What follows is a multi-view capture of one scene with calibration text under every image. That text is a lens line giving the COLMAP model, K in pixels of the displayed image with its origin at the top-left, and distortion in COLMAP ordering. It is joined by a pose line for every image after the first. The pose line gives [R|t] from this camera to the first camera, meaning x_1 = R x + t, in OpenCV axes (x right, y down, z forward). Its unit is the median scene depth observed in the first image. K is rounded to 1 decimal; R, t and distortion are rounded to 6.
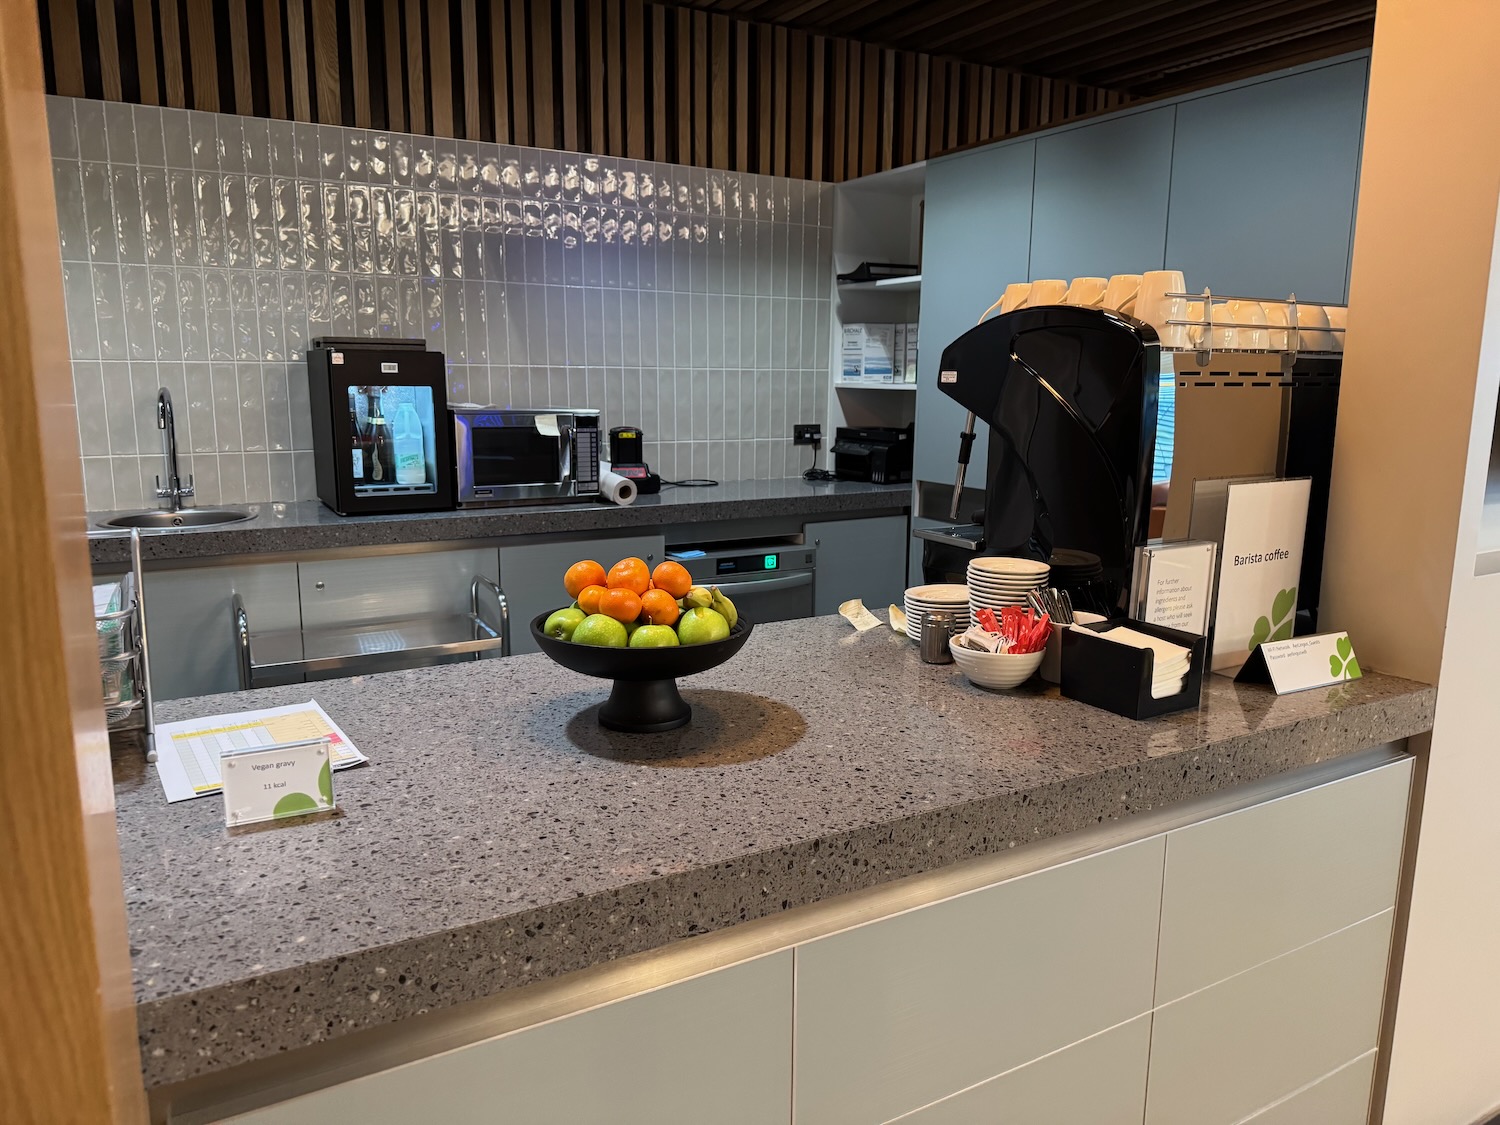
lens RADIAL K [[1070.6, 0, 754.7], [0, 1070.6, 571.2], [0, 0, 1]] dist [0.018688, -0.000494]
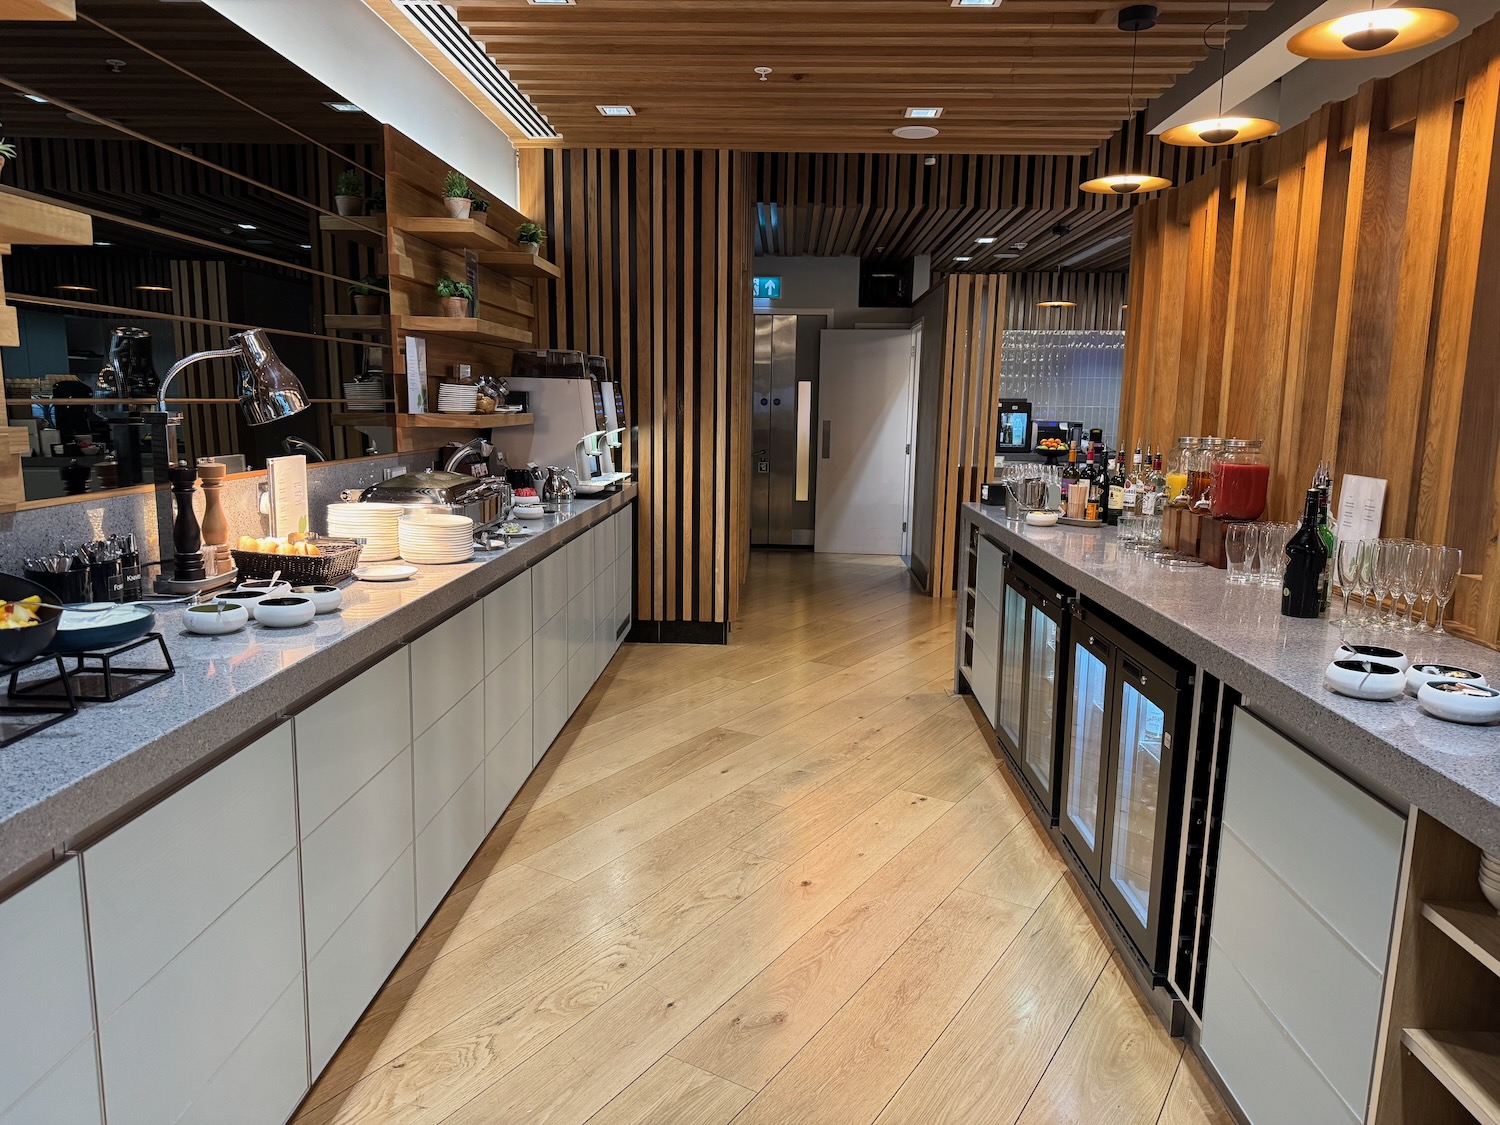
lens RADIAL K [[983.6, 0, 748.0], [0, 983.6, 563.7], [0, 0, 1]] dist [0.054378, 0.000557]
pose [[0.845715, 0.091903, -0.525662, 0.561278], [-0.102357, 0.994705, 0.009229, 0.317008], [0.523727, 0.046000, 0.850644, -1.839564]]
